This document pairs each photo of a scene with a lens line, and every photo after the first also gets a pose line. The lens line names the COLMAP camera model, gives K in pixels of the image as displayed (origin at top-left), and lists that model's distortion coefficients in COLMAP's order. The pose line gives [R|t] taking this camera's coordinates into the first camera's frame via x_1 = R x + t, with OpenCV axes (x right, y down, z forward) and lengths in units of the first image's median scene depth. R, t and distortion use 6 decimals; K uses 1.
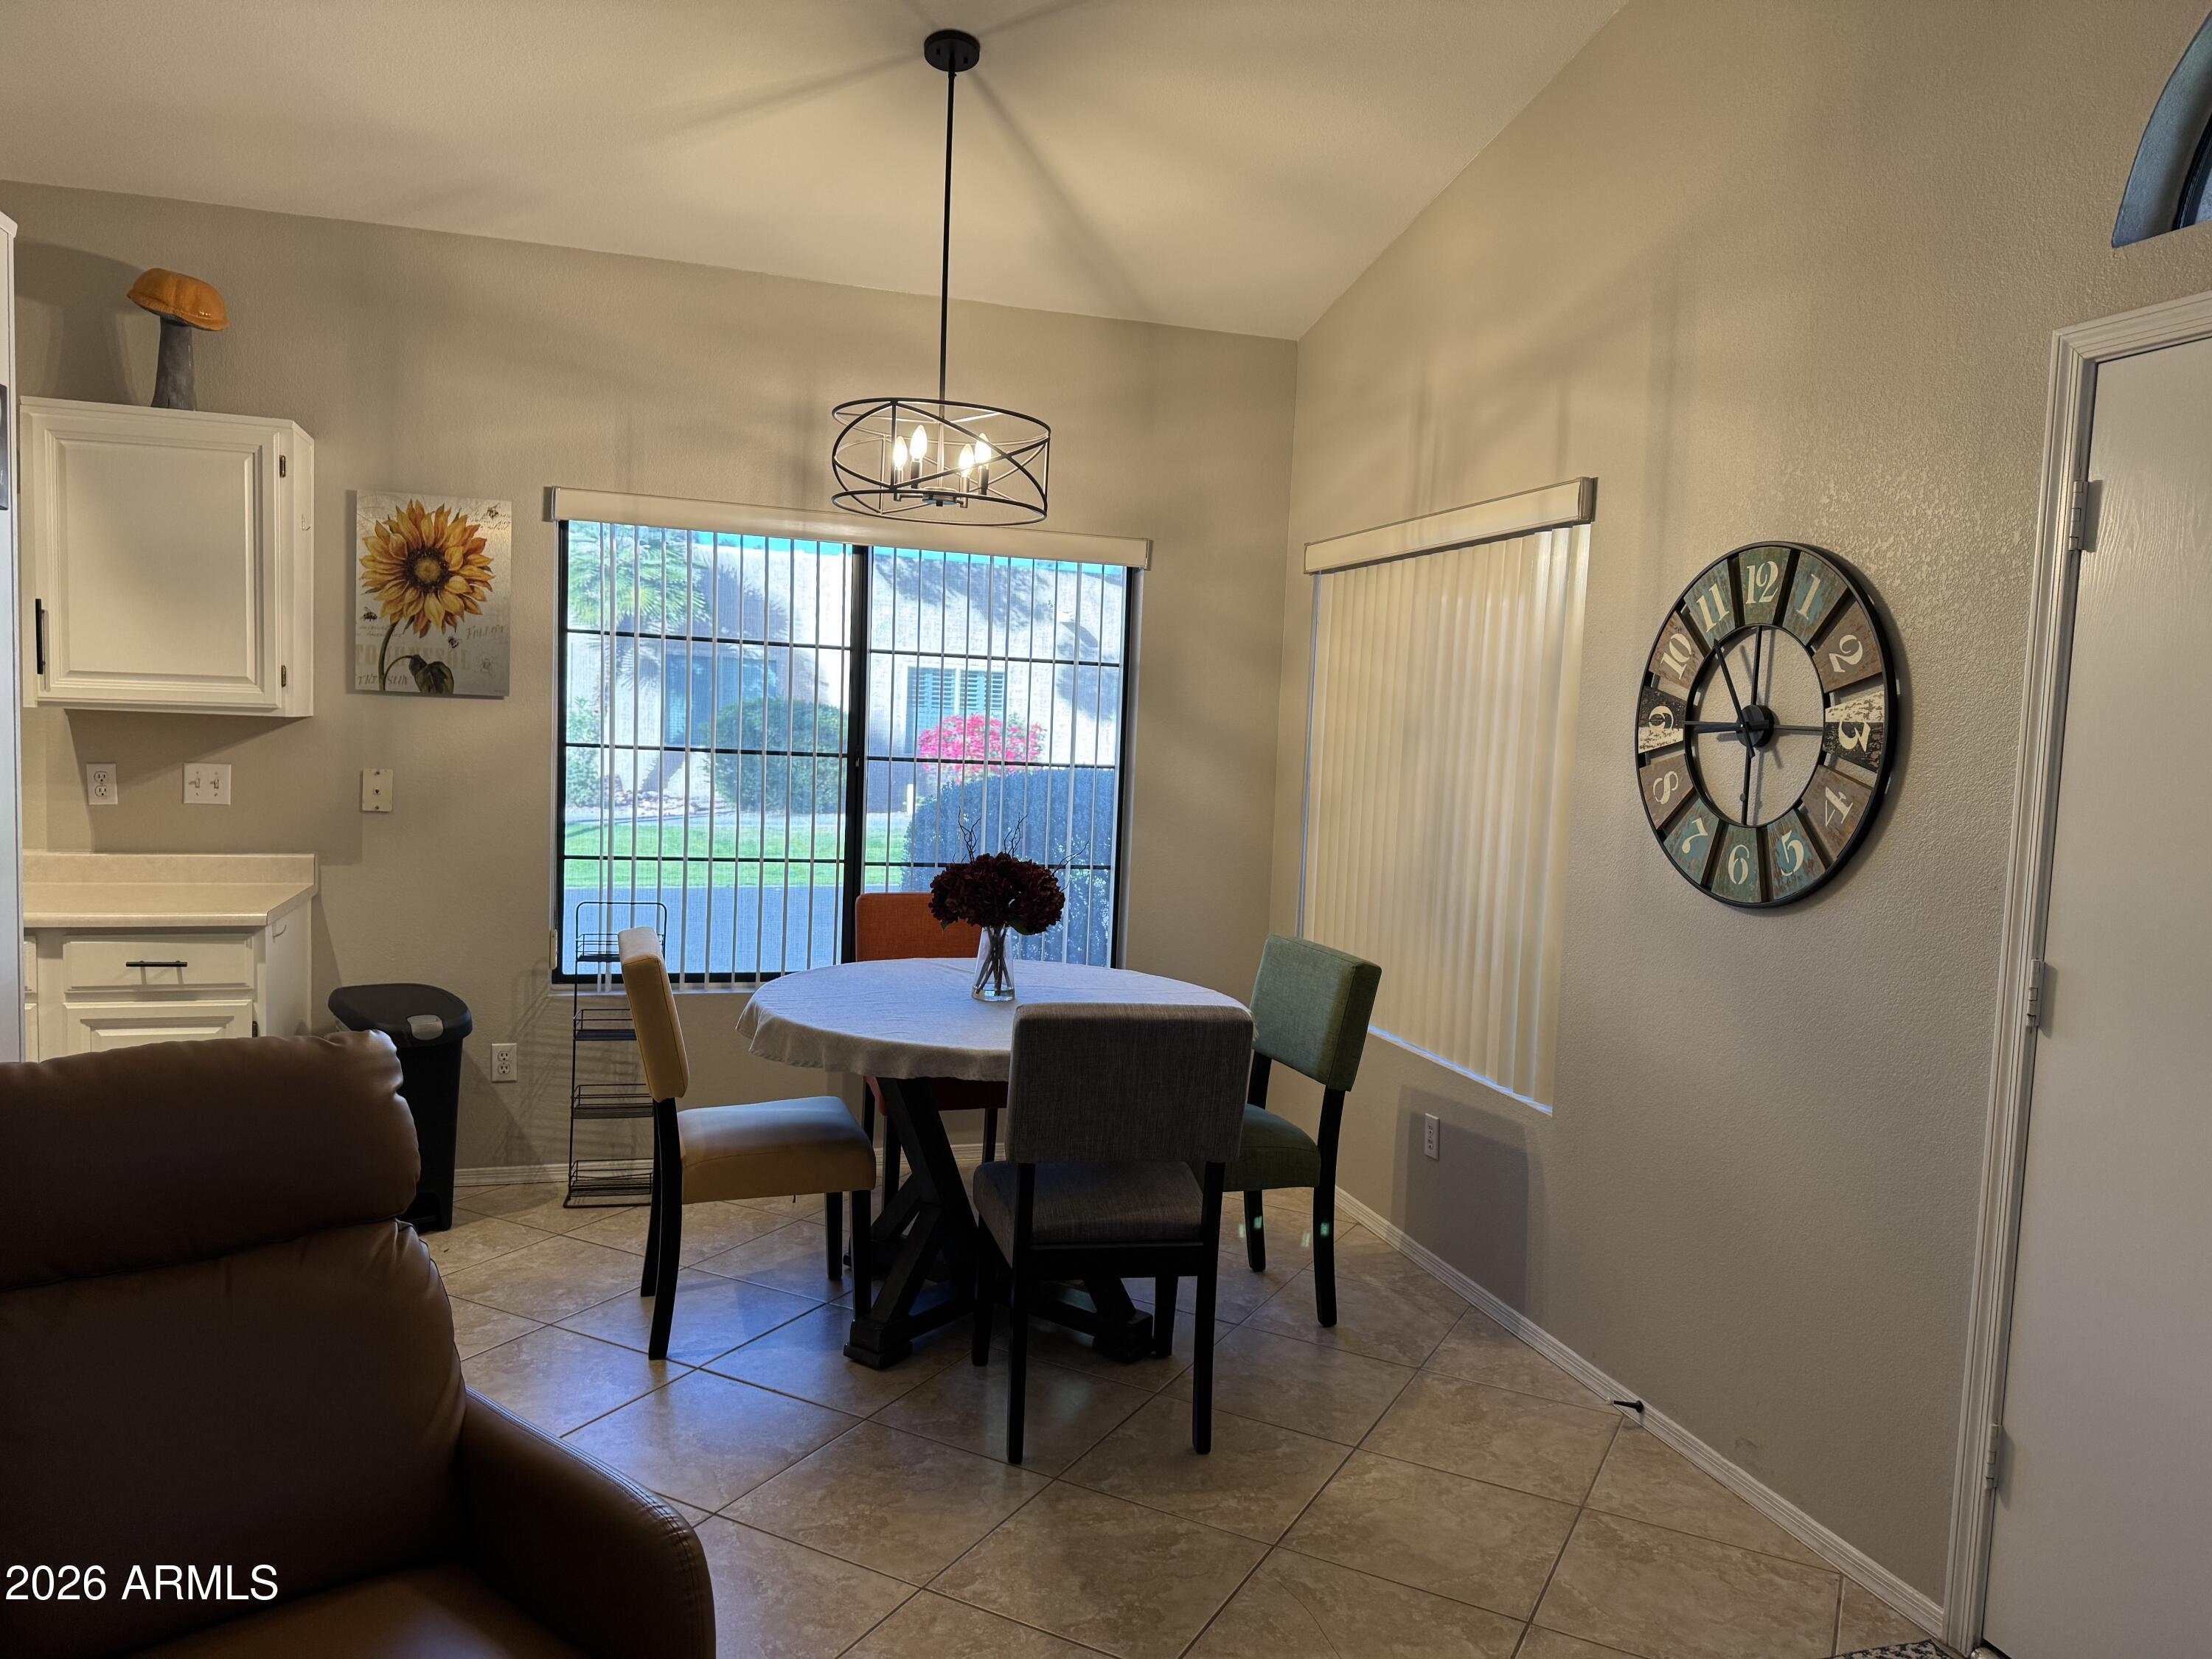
lens RADIAL K [[1544.9, 0, 1099.3], [0, 1544.9, 838.0], [0, 0, 1]] dist [0.063357, -0.080686]
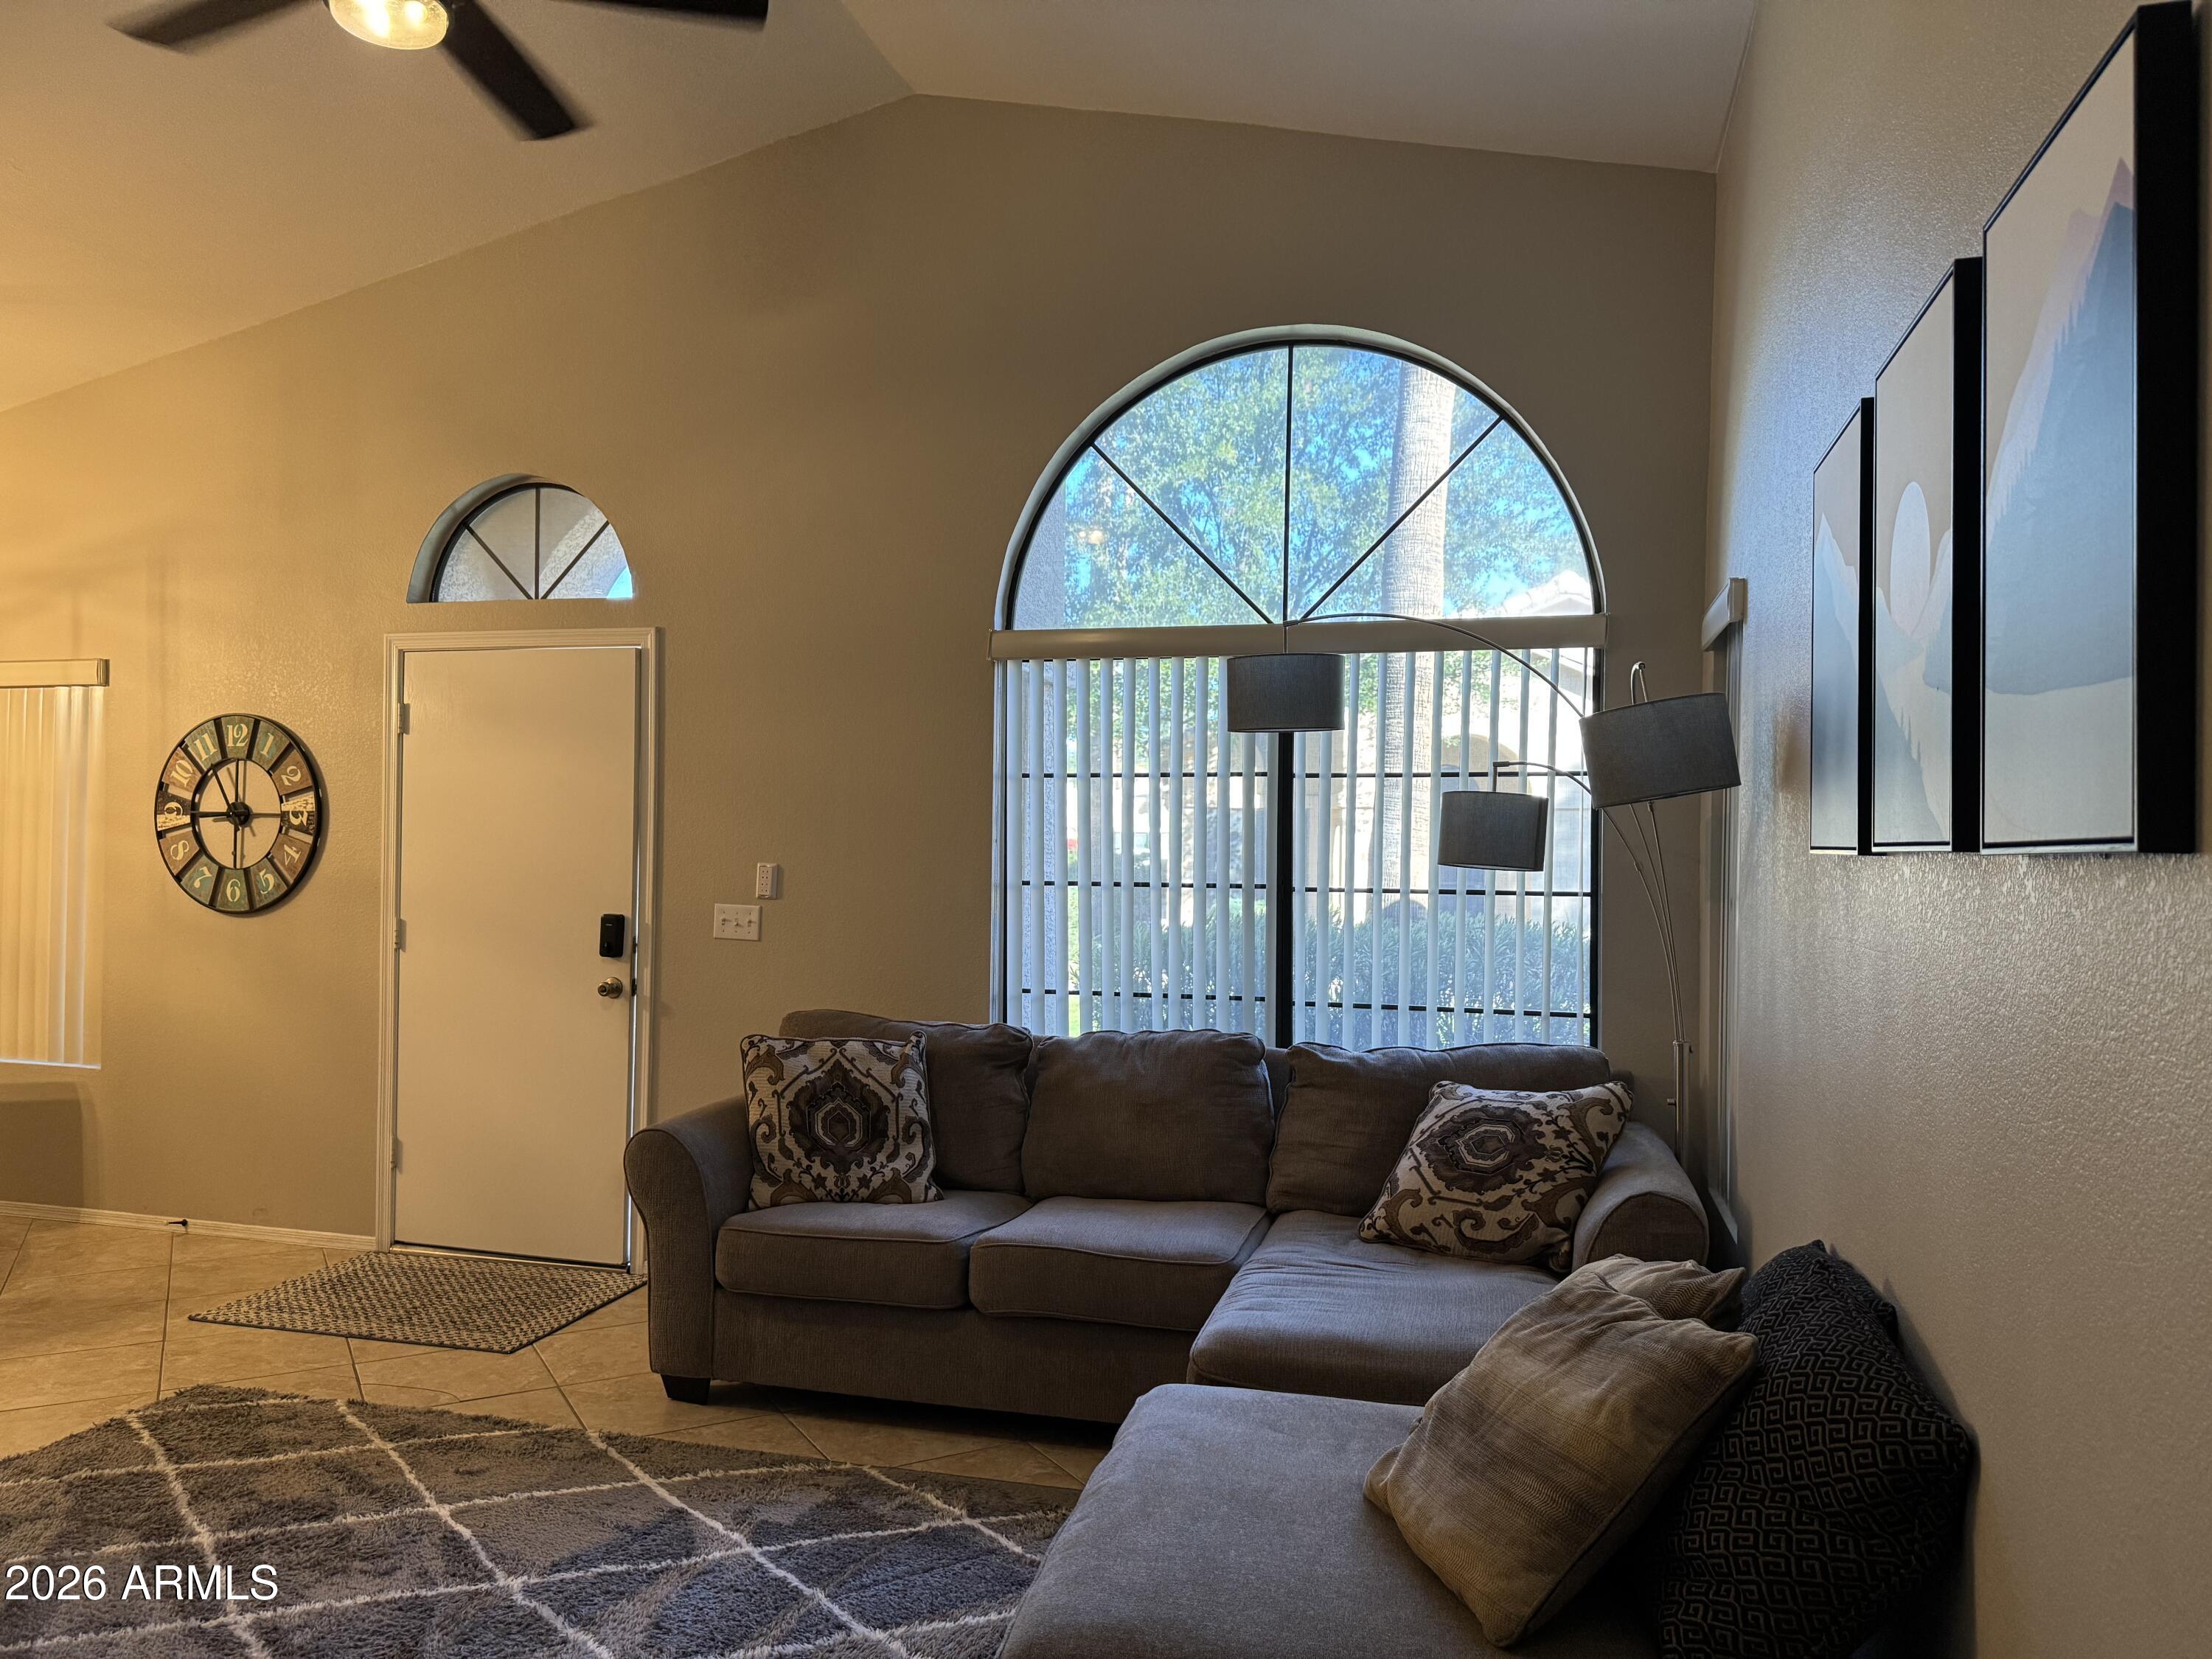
lens RADIAL K [[1544.9, 0, 1105.3], [0, 1544.9, 845.0], [0, 0, 1]] dist [0.063357, -0.080686]
pose [[0.534924, -0.030469, 0.844351, -0.568778], [0.074194, 0.997183, -0.011020, 0.058853], [-0.841637, 0.068540, 0.535677, -0.809777]]
